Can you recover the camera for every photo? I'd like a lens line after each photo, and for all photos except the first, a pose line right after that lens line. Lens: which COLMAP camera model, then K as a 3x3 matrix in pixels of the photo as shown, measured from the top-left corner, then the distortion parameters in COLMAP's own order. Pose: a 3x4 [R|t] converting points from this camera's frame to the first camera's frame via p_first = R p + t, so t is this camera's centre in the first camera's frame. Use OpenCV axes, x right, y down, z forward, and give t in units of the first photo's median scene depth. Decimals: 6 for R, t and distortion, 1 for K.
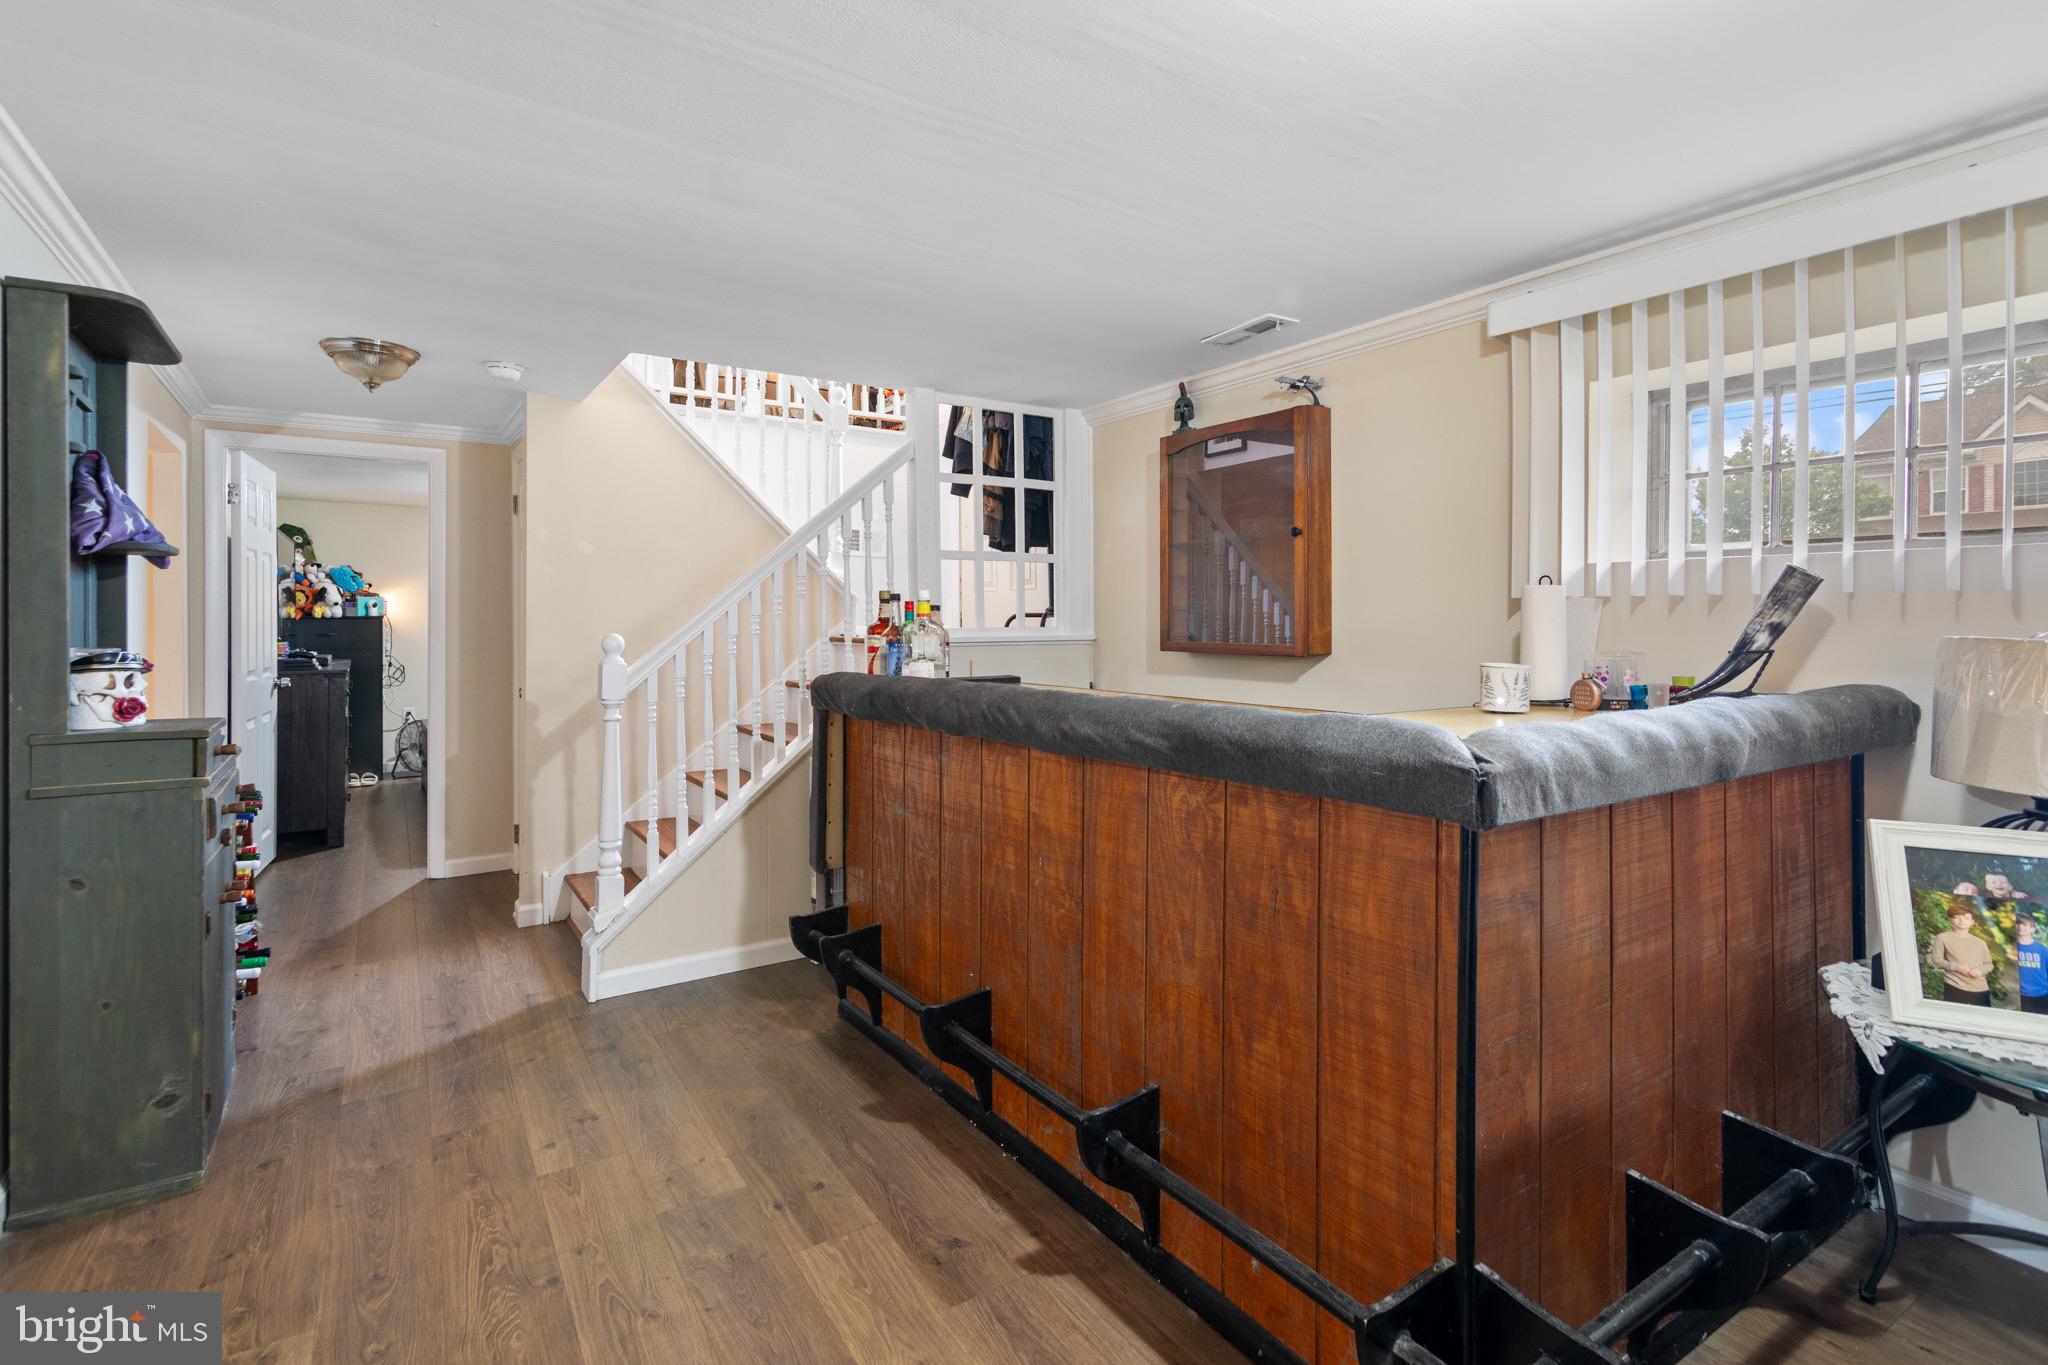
lens RADIAL K [[982.4, 0, 1038.9], [0, 982.4, 621.3], [0, 0, 1]] dist [0.010745, -0.001492]
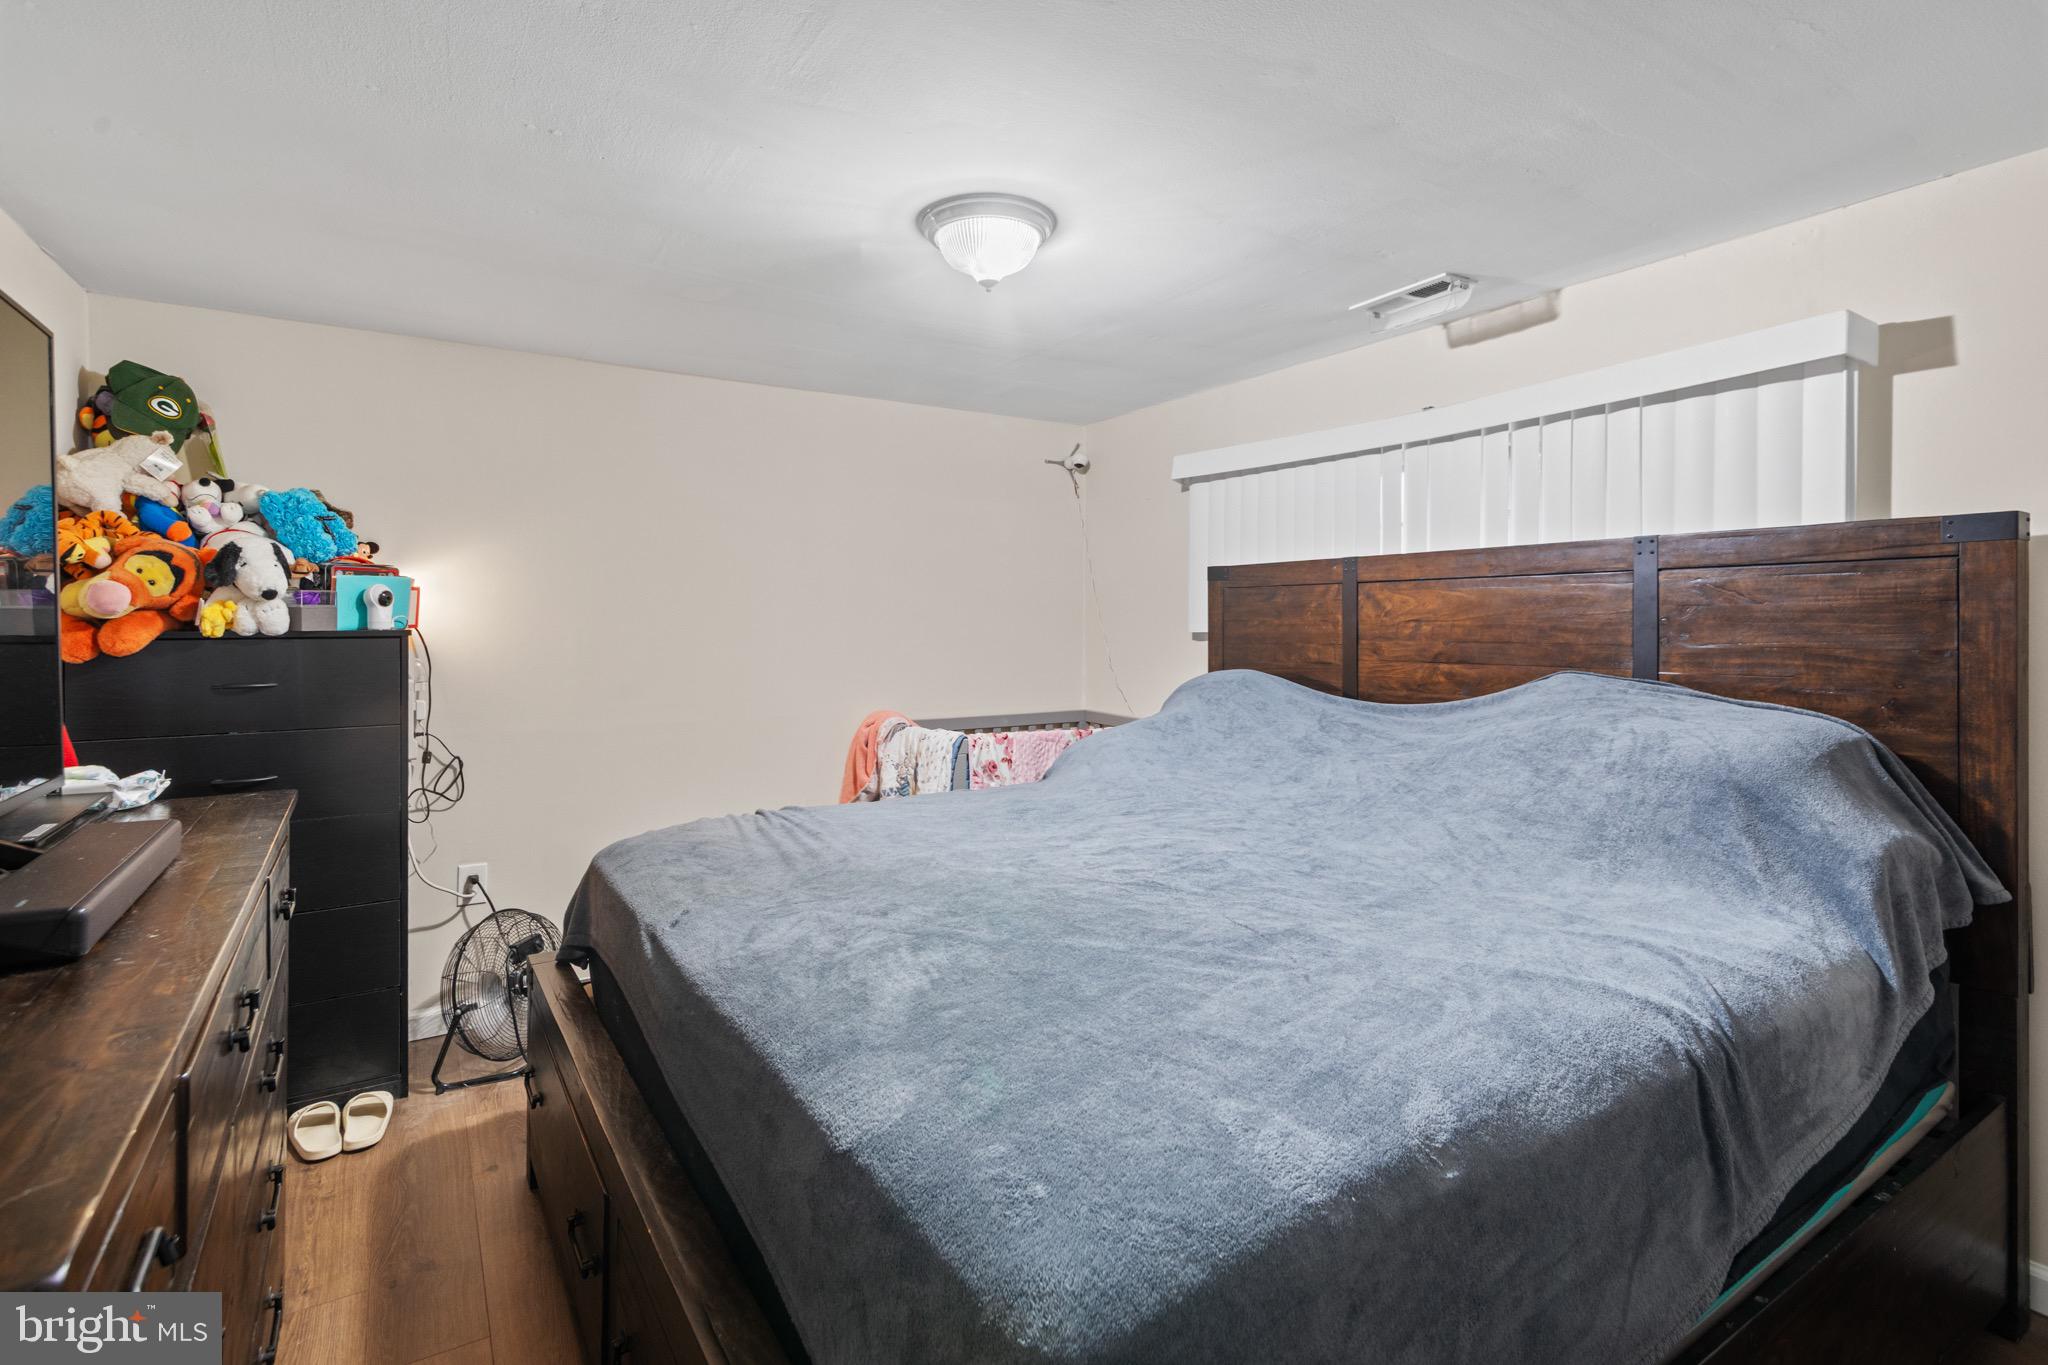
lens RADIAL K [[982.4, 0, 1030.8], [0, 982.4, 625.4], [0, 0, 1]] dist [0.010745, -0.001492]
pose [[0.999847, -0.001551, -0.017427, -0.442456], [0.001593, 0.999996, 0.002386, -0.007478], [0.017424, -0.002413, 0.999845, 0.660566]]
